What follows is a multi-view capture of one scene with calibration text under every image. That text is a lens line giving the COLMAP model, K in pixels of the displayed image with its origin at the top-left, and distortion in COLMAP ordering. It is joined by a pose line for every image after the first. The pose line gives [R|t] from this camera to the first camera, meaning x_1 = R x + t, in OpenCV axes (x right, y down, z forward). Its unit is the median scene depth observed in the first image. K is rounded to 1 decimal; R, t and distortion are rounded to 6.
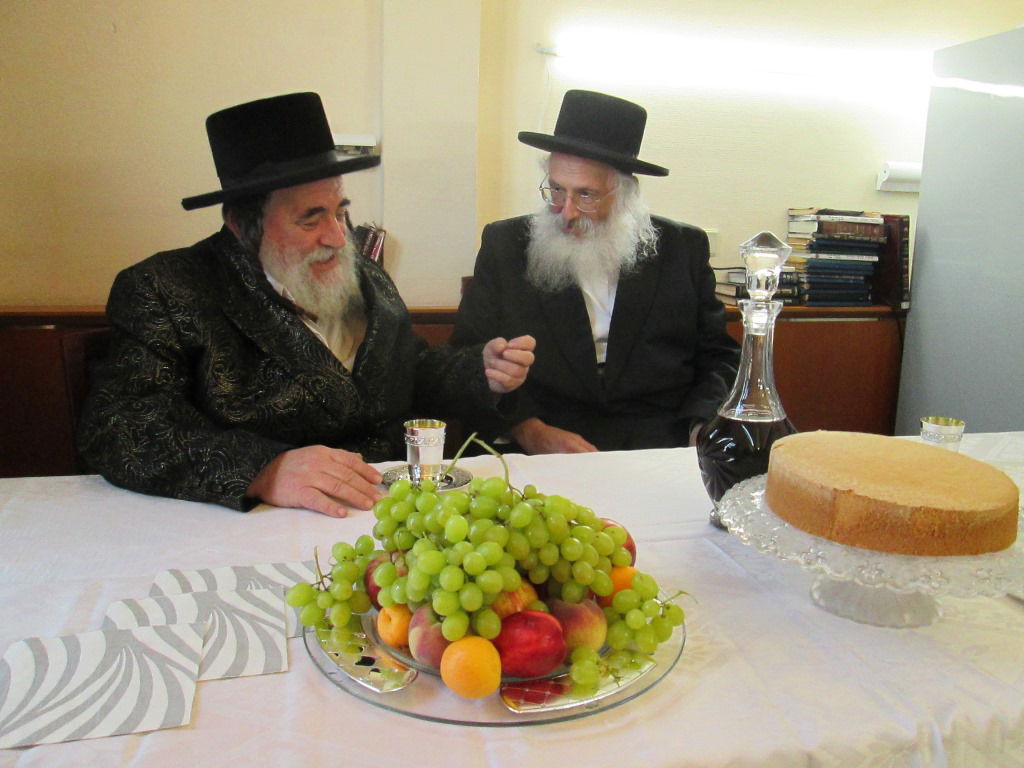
lens RADIAL K [[828.9, 0, 512.5], [0, 828.9, 383.2], [0, 0, 1]] dist [-0.020126, -0.011216]
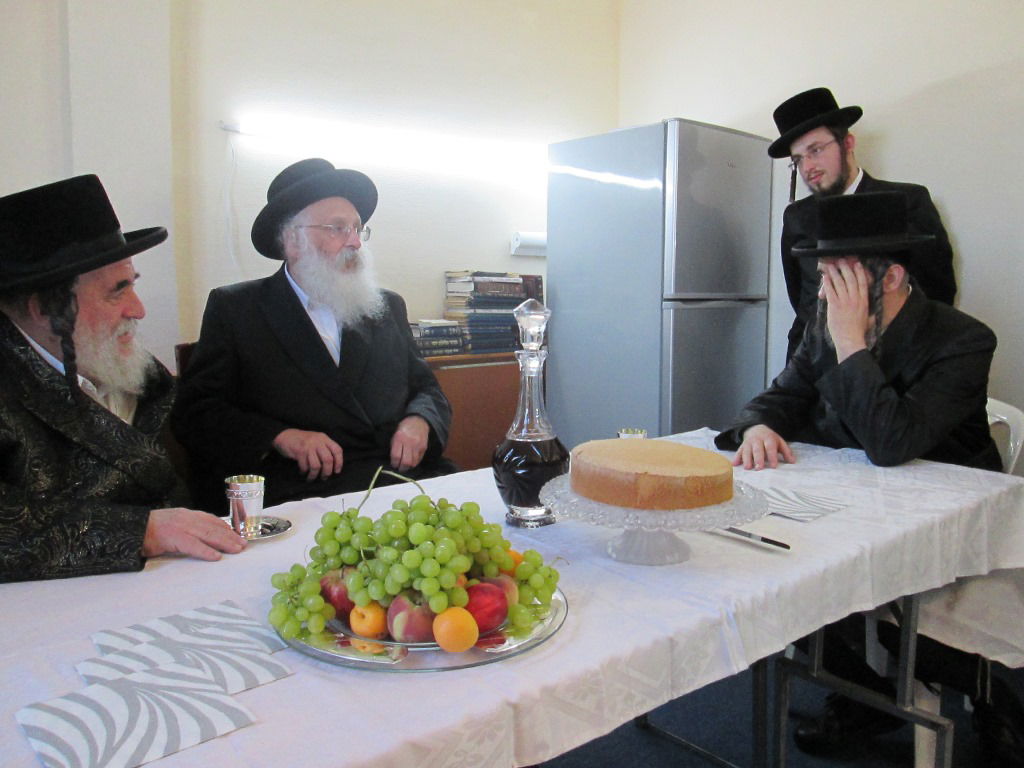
lens RADIAL K [[828.9, 0, 486.6], [0, 828.9, 404.4], [0, 0, 1]] dist [-0.020126, -0.011216]
pose [[0.899450, -0.085518, 0.428575, -0.417999], [0.103202, 0.994495, -0.018147, 0.004188], [-0.424664, 0.060553, 0.903324, -0.206119]]
